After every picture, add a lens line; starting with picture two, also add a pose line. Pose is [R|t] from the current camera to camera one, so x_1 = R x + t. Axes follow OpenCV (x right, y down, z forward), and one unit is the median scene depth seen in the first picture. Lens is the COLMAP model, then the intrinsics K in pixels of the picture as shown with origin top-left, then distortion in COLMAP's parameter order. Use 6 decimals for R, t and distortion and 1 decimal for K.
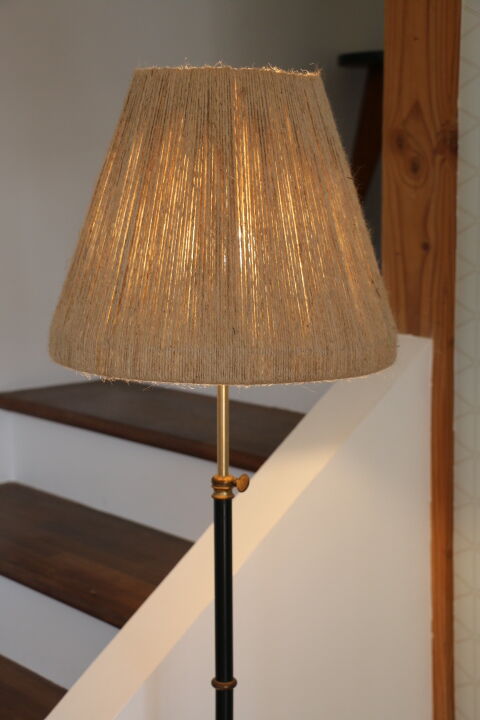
lens RADIAL K [[1332.6, 0, 240.0], [0, 1332.6, 360.0], [0, 0, 1]] dist [0.021707, 0.081526]
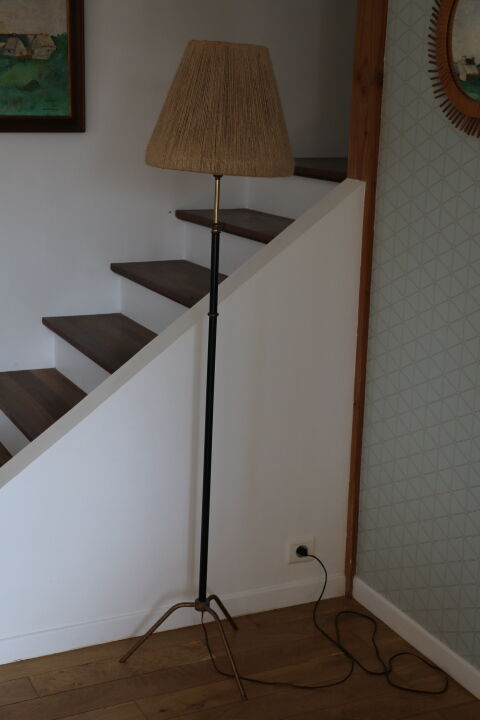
lens RADIAL K [[1071.0, 0, 240.0], [0, 1071.0, 360.0], [0, 0, 1]] dist [0.037388, 0.006501]
pose [[0.970025, 0.096494, -0.223026, 0.497713], [-0.075574, 0.992060, 0.100521, 0.145524], [0.230955, -0.080653, 0.969616, -0.863559]]
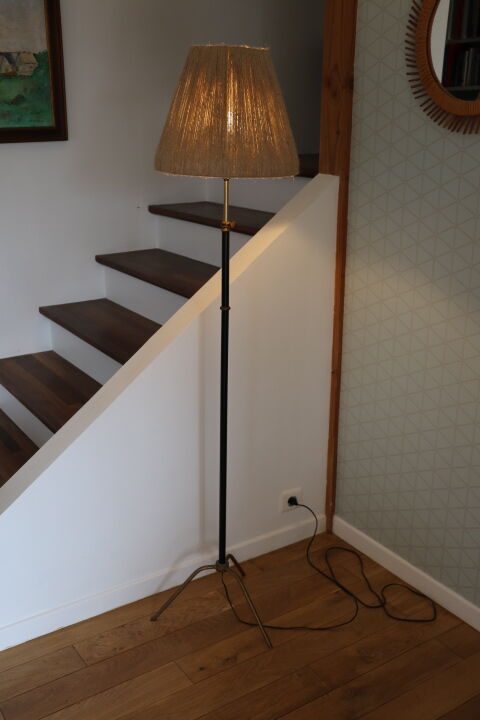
lens RADIAL K [[774.6, 0, 240.0], [0, 774.6, 360.0], [0, 0, 1]] dist [-0.046545, 0.022064]
pose [[0.994058, 0.046907, -0.098224, 0.175825], [-0.029700, 0.985025, 0.169831, 0.103039], [0.104719, -0.165905, 0.980566, -0.450506]]
